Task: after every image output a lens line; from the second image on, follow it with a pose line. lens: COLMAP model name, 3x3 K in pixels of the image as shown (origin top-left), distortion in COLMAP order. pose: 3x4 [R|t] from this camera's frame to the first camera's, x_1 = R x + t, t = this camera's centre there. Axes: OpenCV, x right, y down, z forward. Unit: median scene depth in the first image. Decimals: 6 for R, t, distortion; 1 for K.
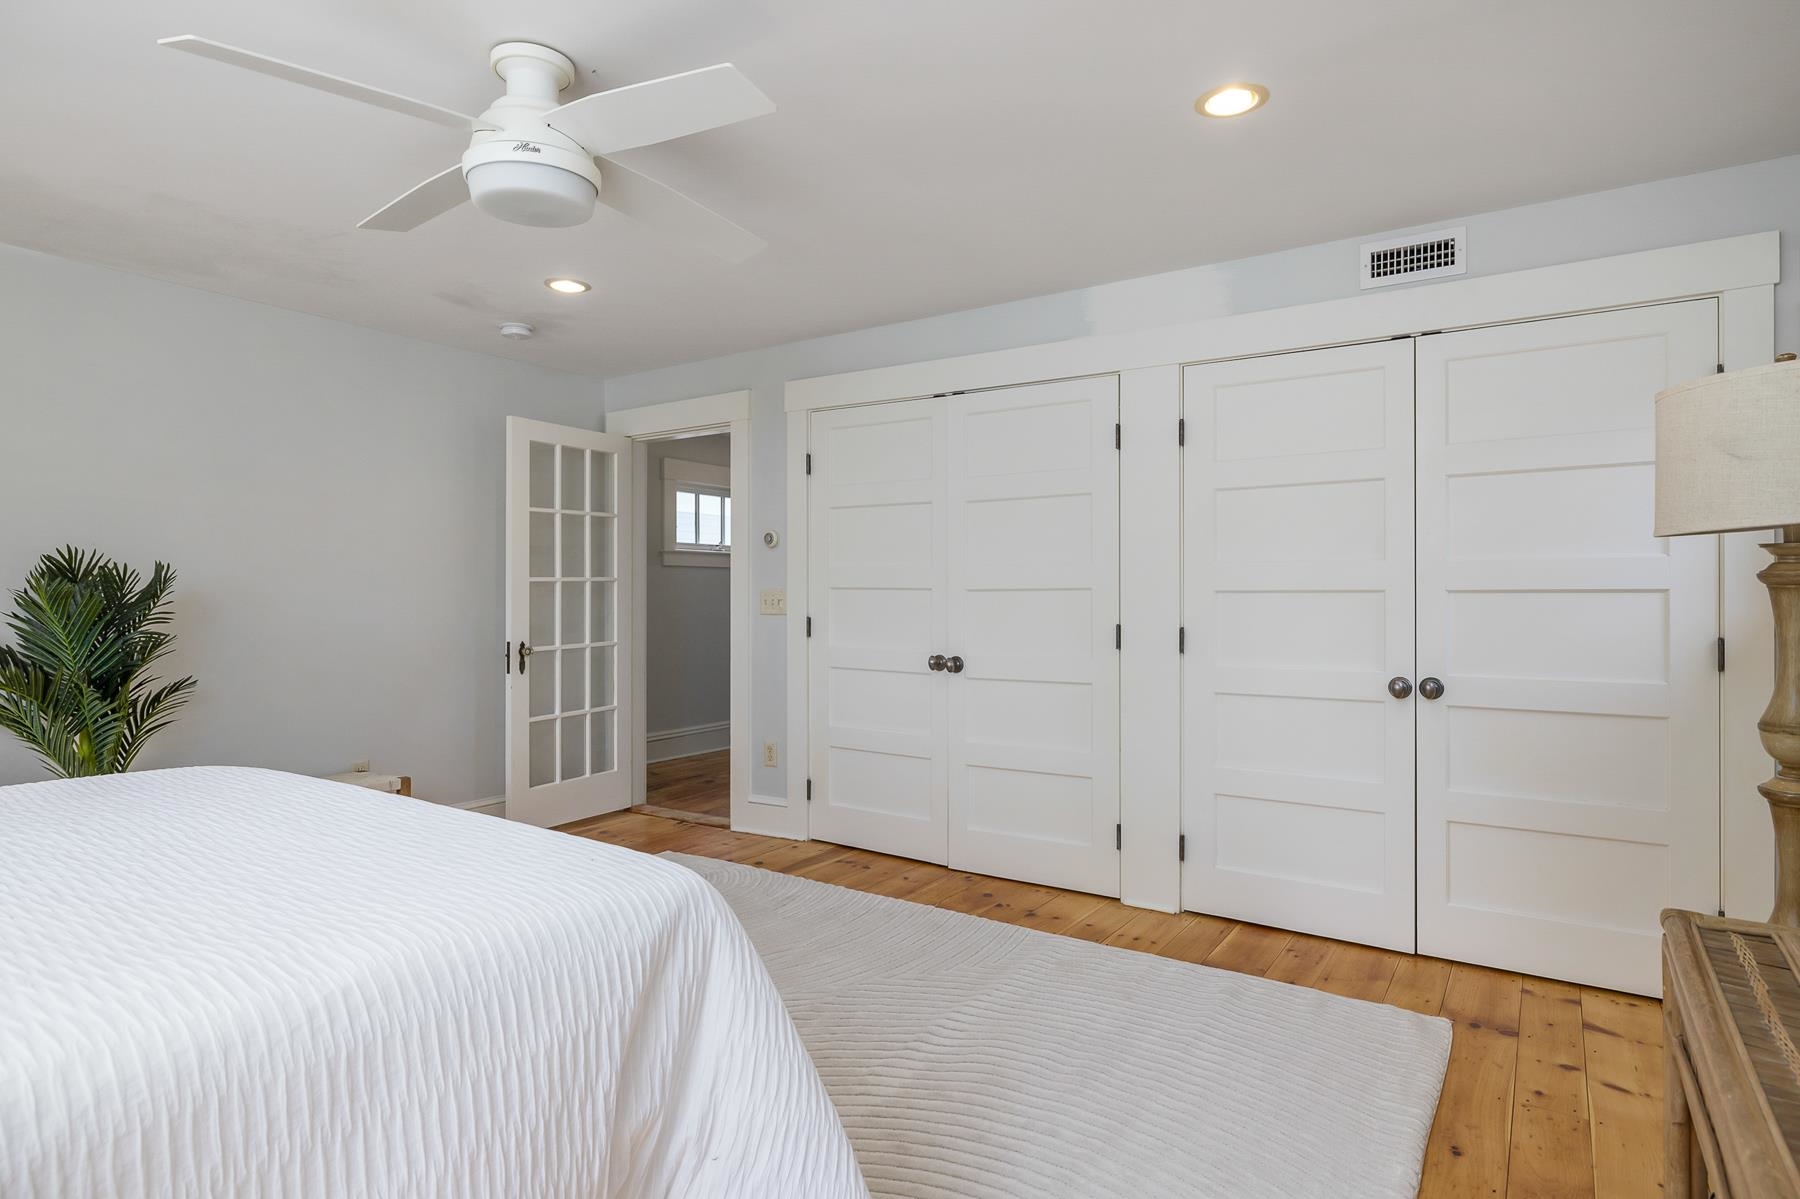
lens RADIAL K [[946.9, 0, 900.0], [0, 946.9, 599.5], [0, 0, 1]] dist [0.000206, -0.000263]
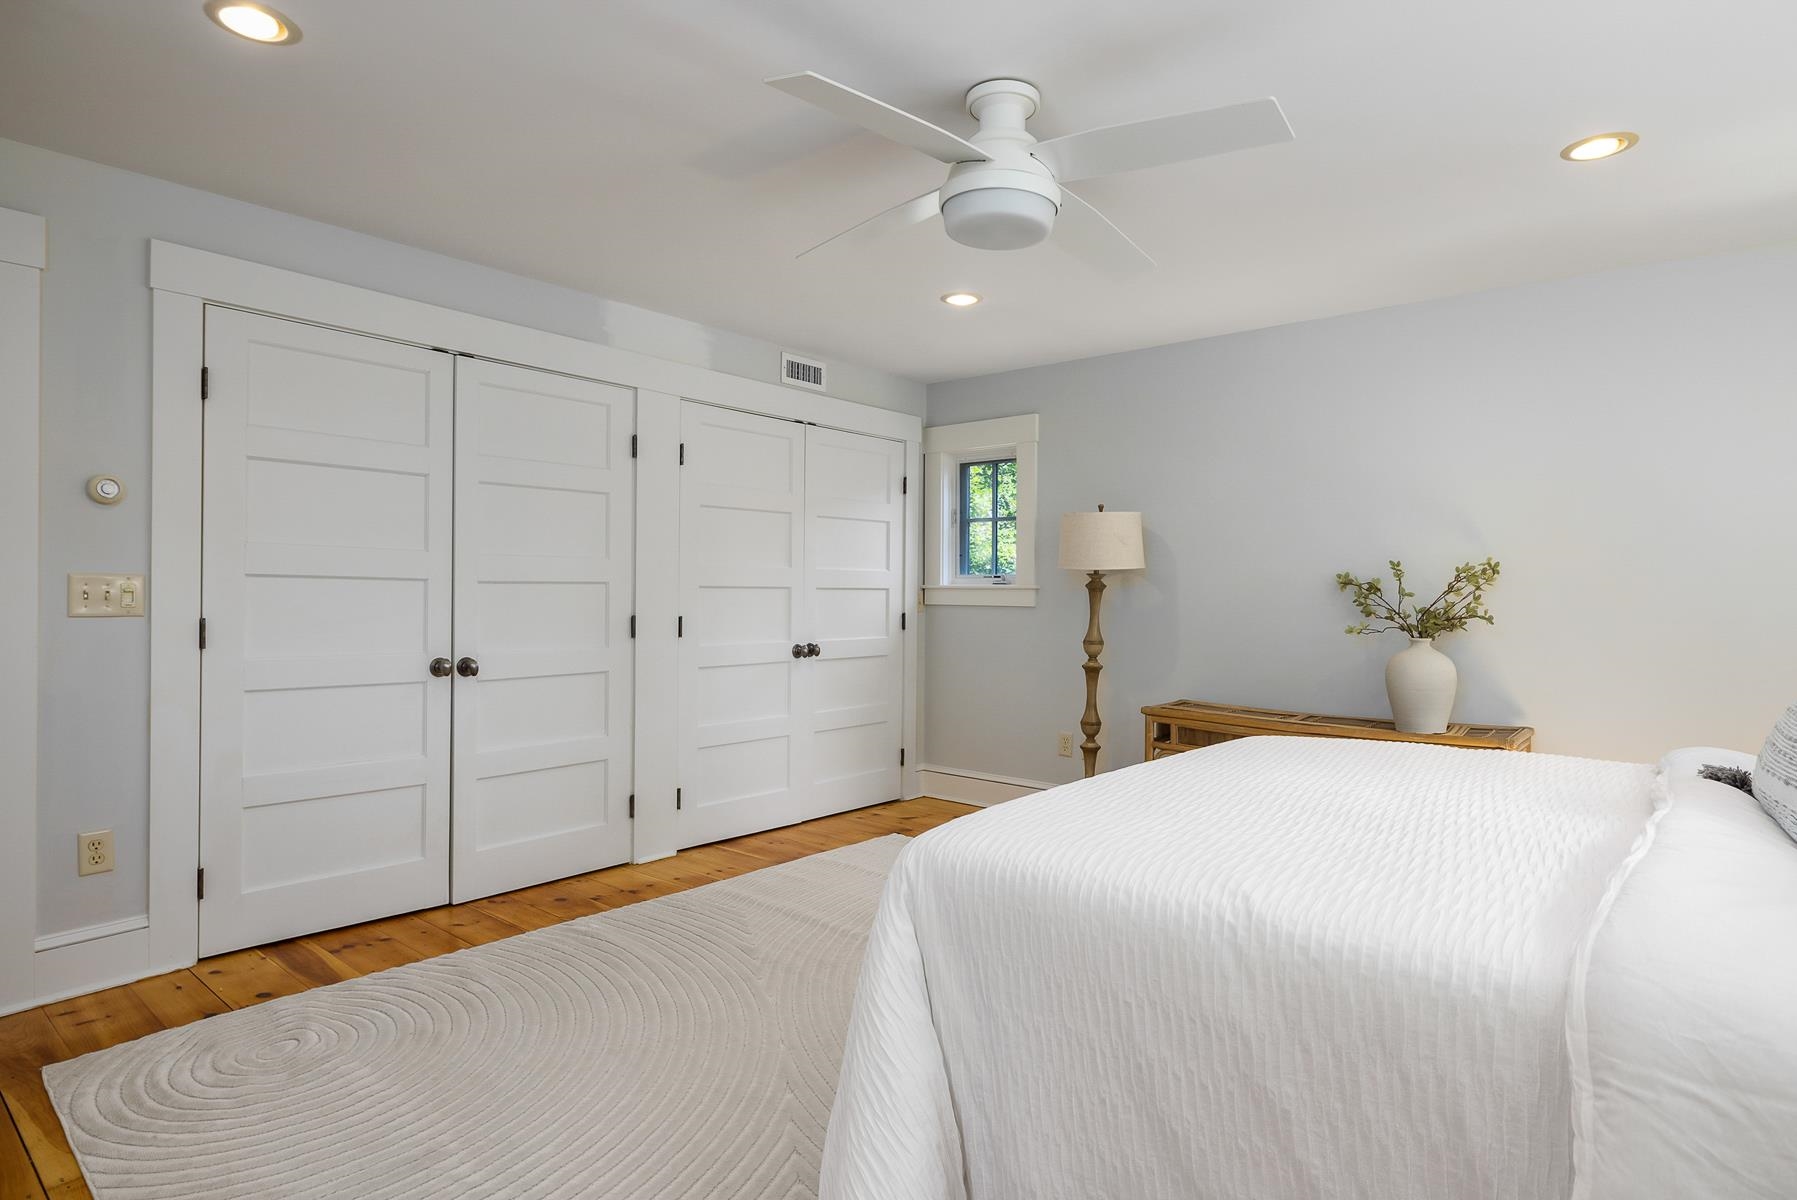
lens RADIAL K [[945.4, 0, 898.5], [0, 945.4, 600.0], [0, 0, 1]] dist [0.000206, -0.000263]
pose [[0.142152, -0.011680, 0.989776, -0.819710], [-0.009645, 0.999867, 0.013184, -0.009659], [-0.989798, -0.011420, 0.142020, 0.532032]]
